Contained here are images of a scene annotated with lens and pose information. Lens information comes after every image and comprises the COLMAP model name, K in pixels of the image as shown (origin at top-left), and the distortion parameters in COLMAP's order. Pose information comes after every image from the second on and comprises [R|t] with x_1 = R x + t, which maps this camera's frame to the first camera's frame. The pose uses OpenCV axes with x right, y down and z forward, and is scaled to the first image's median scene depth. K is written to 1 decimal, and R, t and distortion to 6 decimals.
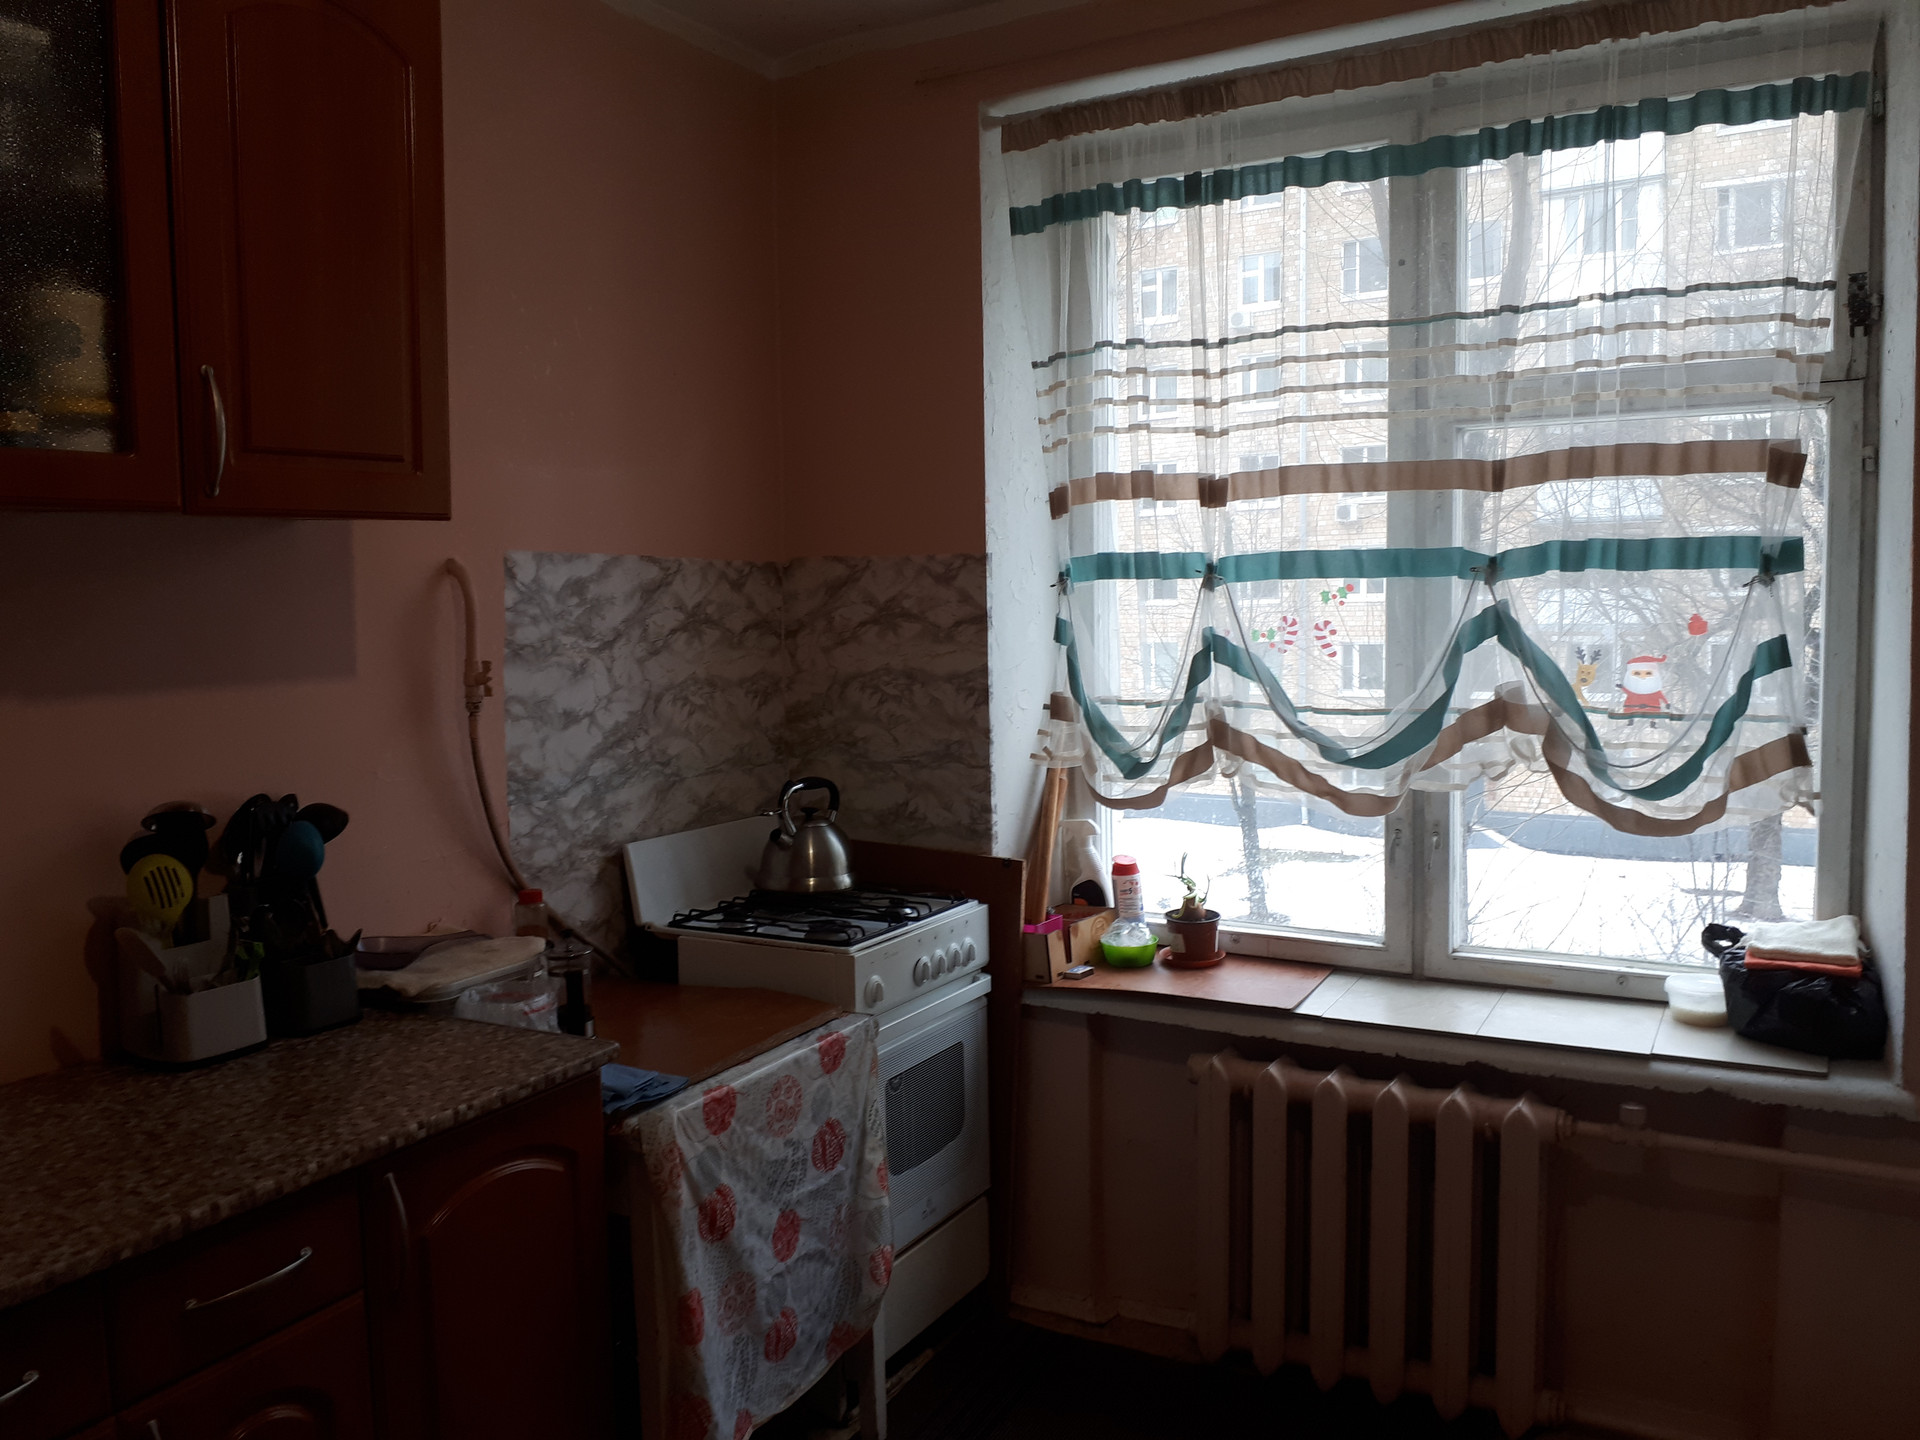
lens RADIAL K [[1540.2, 0, 960.0], [0, 1540.2, 720.0], [0, 0, 1]] dist [0.055556, -0.089910]
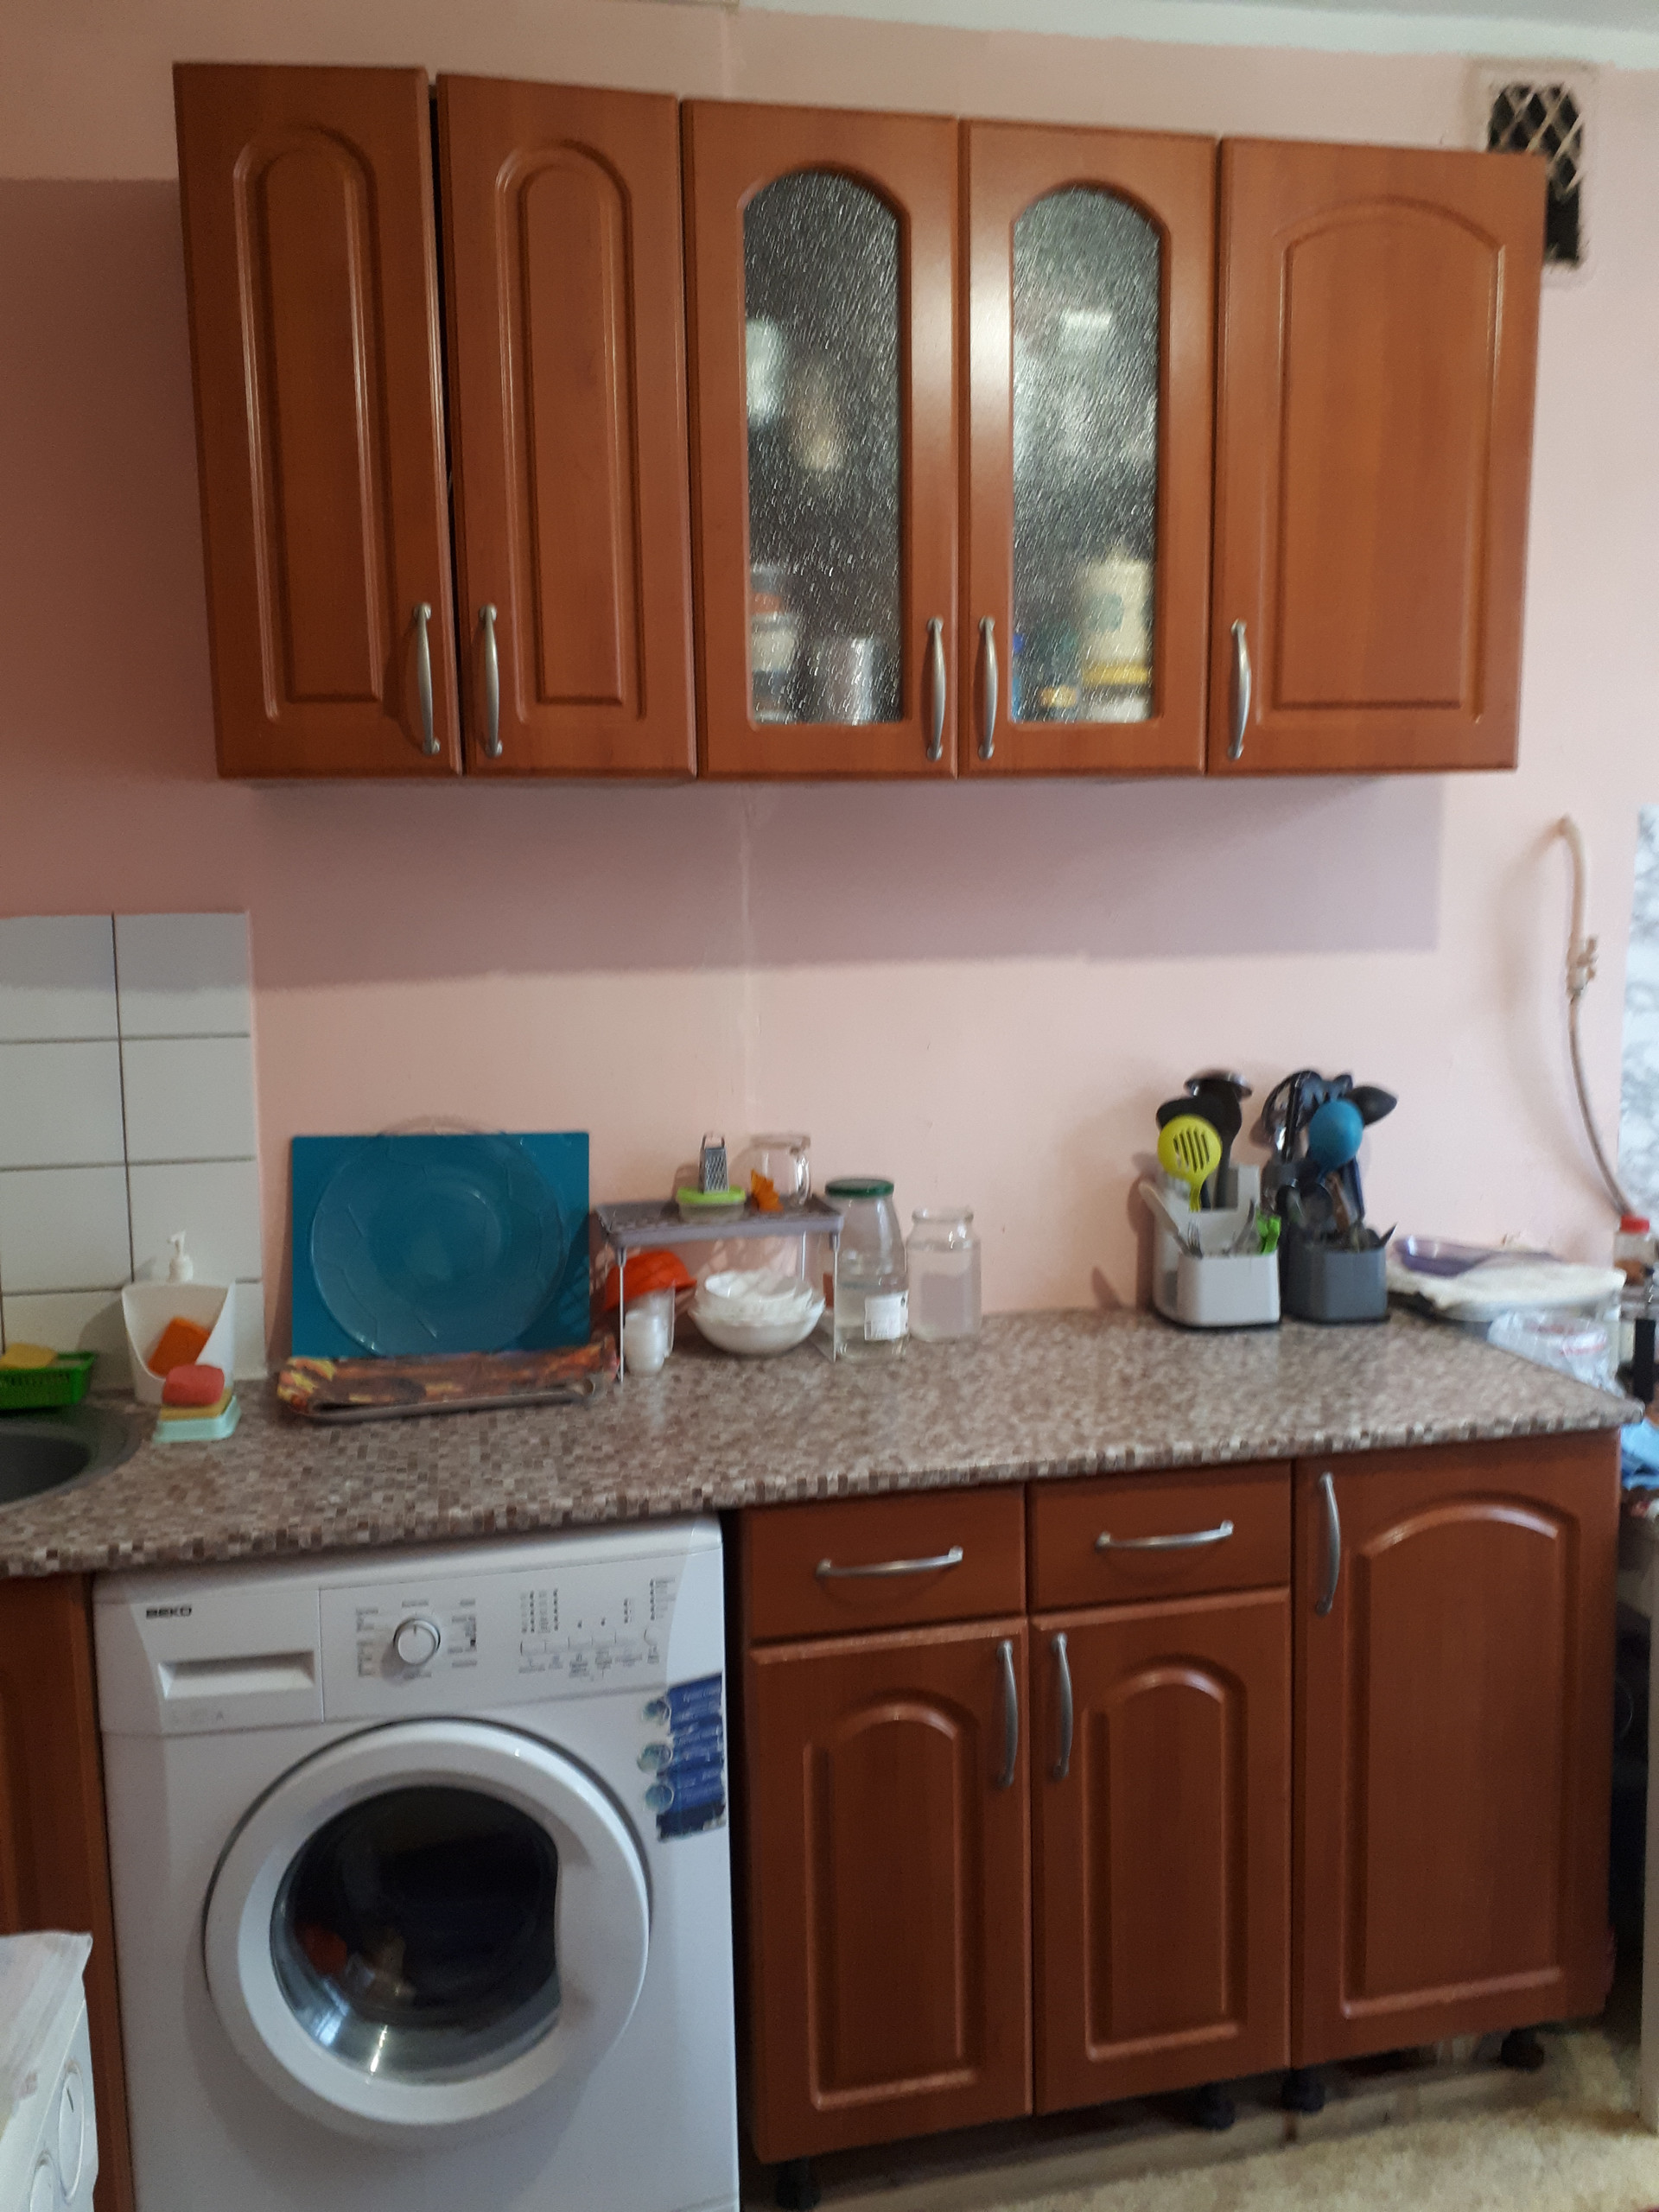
lens RADIAL K [[1774.4, 0, 829.5], [0, 1774.4, 1106.0], [0, 0, 1]] dist [0.055556, -0.089910]
pose [[0.648631, 0.094939, -0.755158, 0.189916], [-0.059218, 0.995477, 0.074288, 0.006252], [0.758796, -0.003467, 0.651320, 0.057226]]
